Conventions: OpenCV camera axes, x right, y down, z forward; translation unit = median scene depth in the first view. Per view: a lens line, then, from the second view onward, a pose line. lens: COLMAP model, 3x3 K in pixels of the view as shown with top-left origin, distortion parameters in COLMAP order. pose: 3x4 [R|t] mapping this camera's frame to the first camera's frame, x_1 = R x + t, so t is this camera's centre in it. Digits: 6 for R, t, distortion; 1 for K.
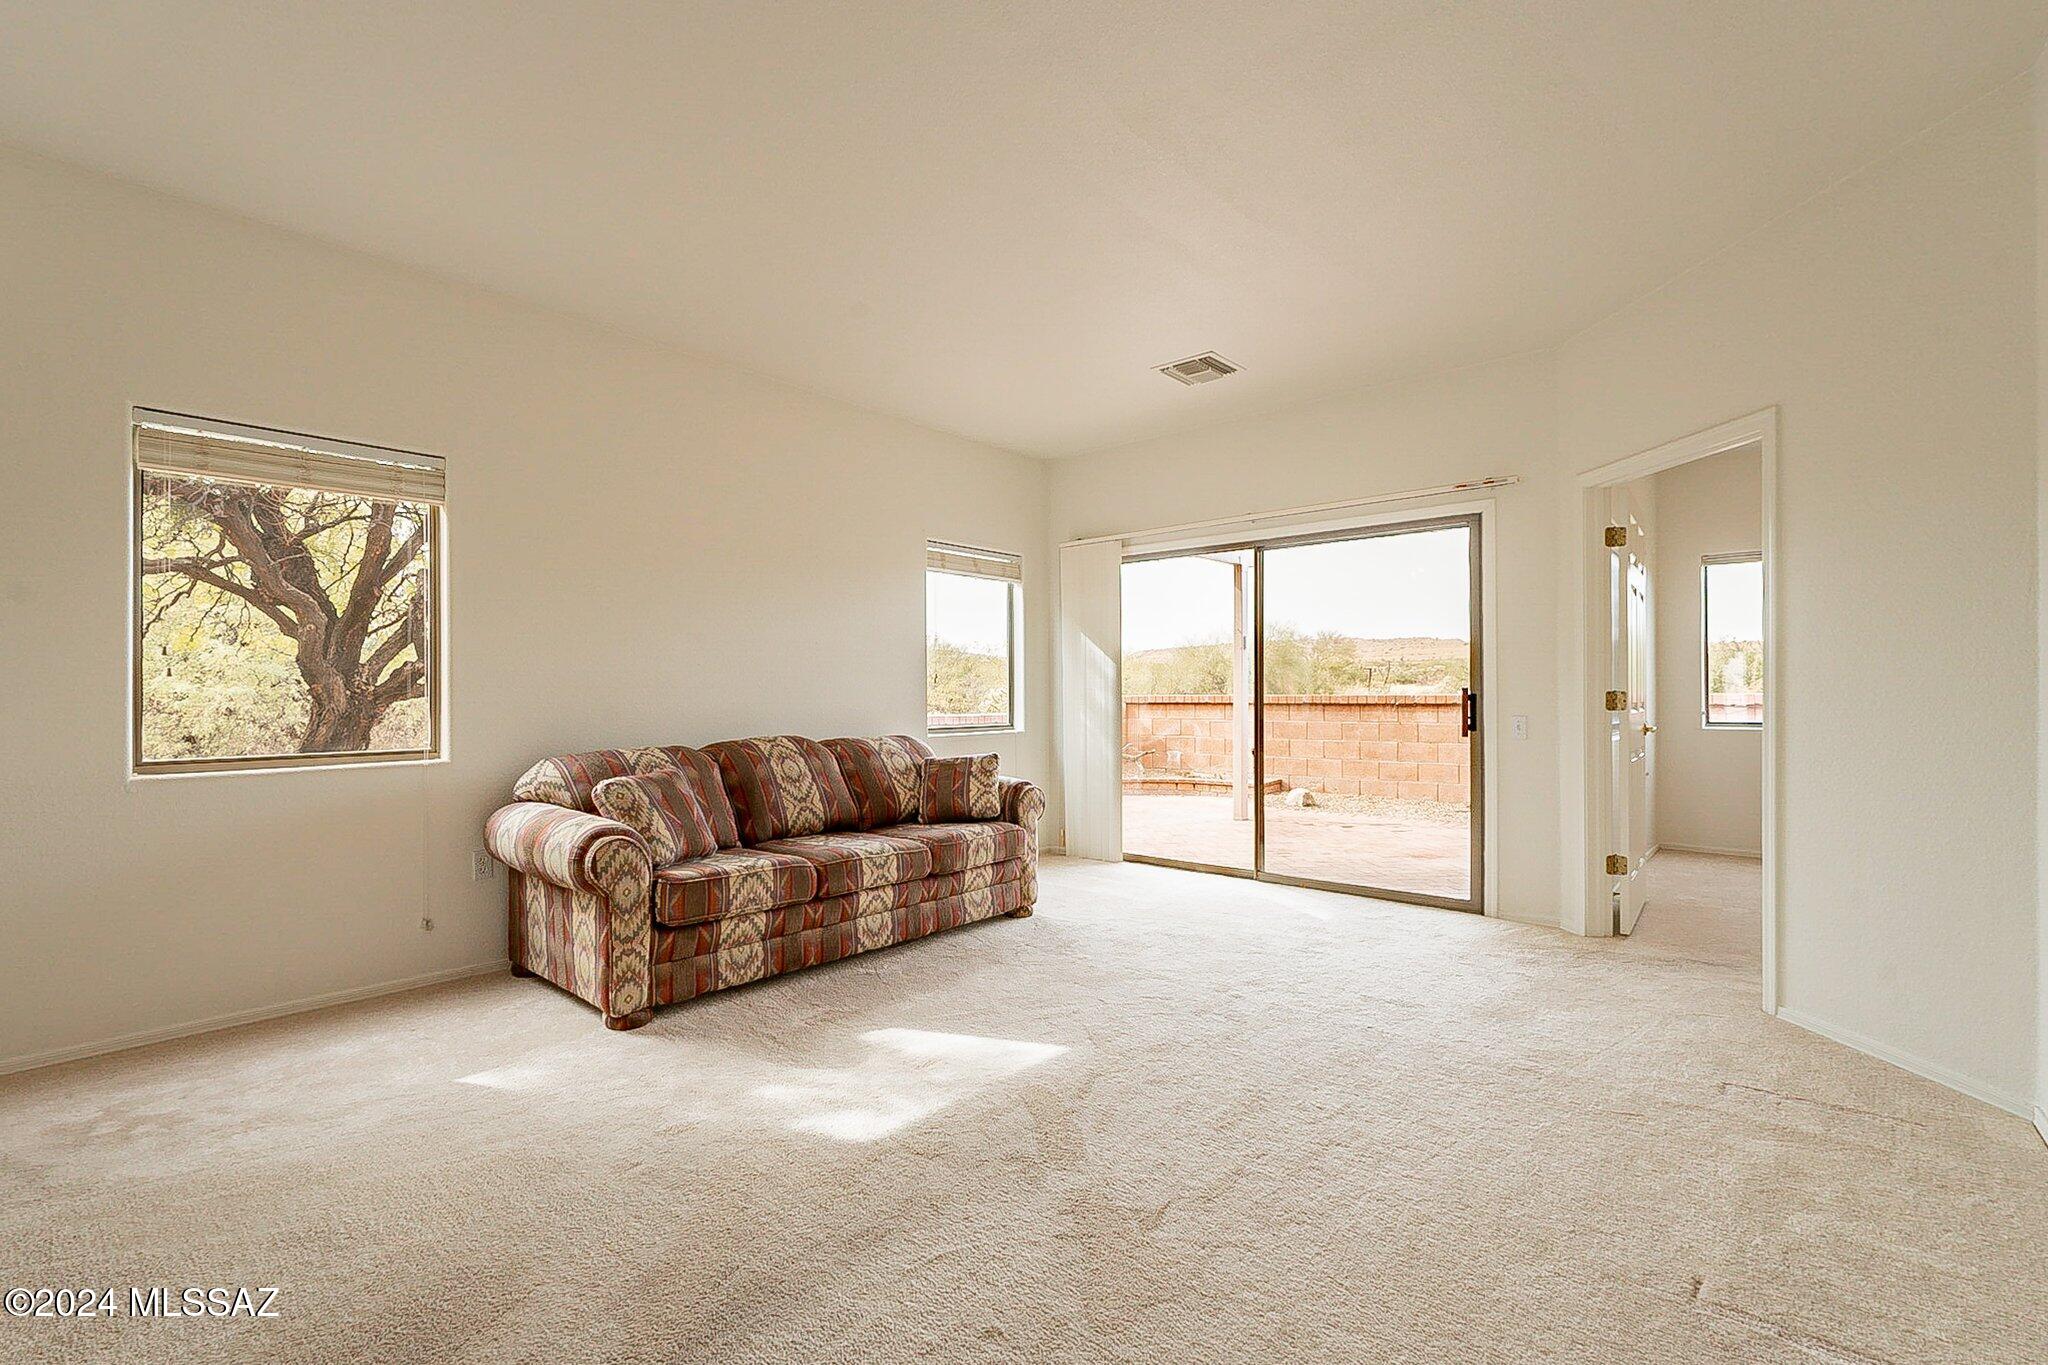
lens RADIAL K [[940.8, 0, 1021.2], [0, 940.8, 686.6], [0, 0, 1]] dist [0.000112, 0.000282]
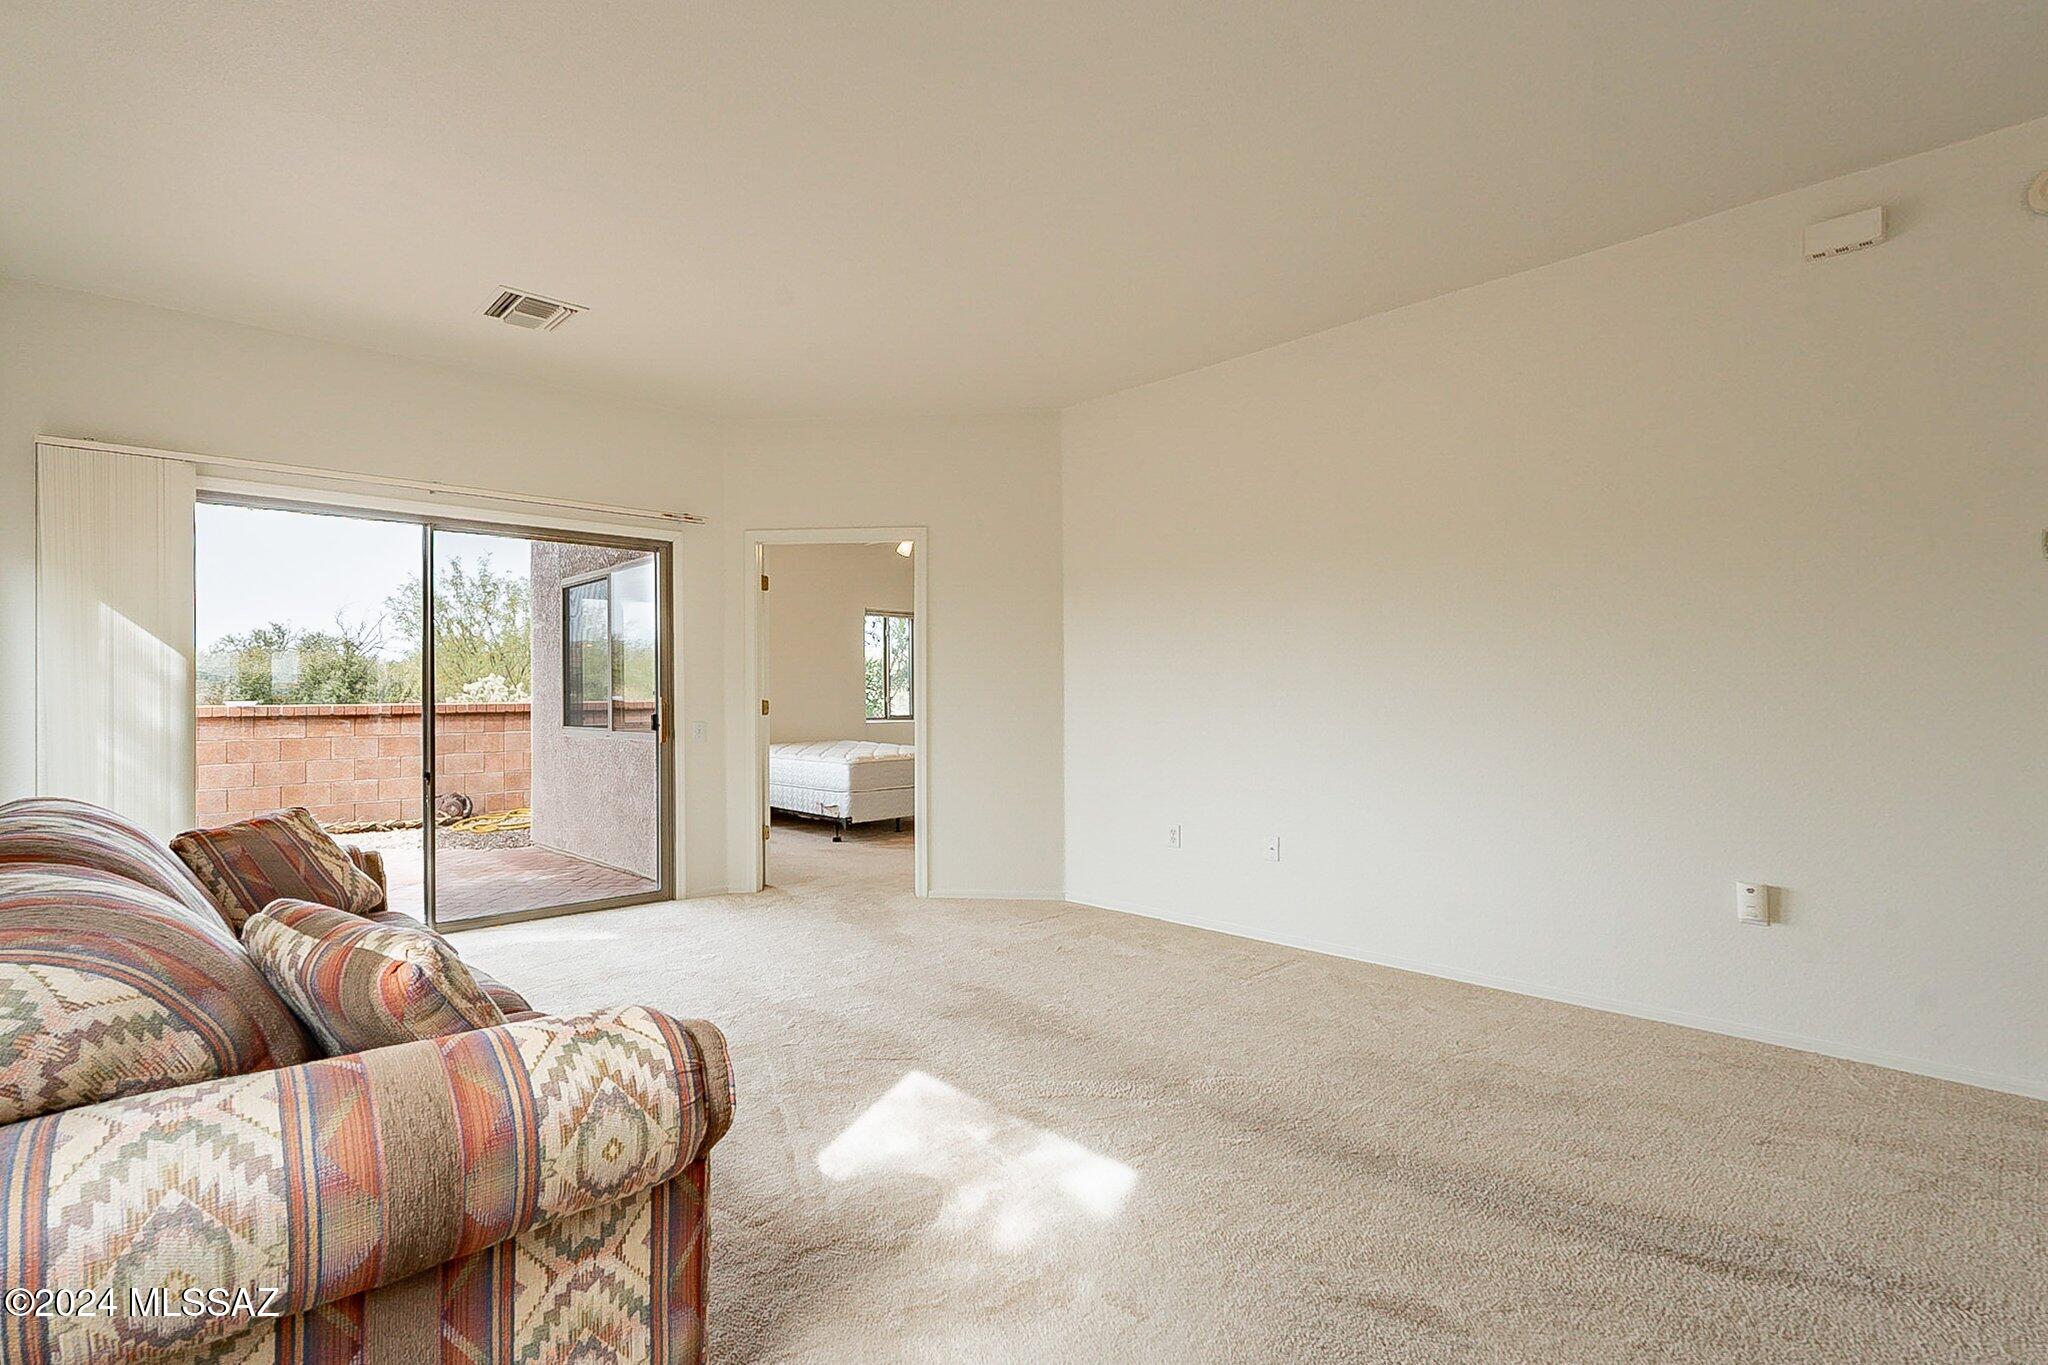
lens RADIAL K [[940.8, 0, 912.2], [0, 940.8, 689.9], [0, 0, 1]] dist [0.000112, 0.000282]
pose [[0.147224, 0.007201, 0.989077, -0.496924], [-0.000413, 0.999974, -0.007219, 0.001065], [-0.989103, 0.000655, 0.147223, 0.472679]]
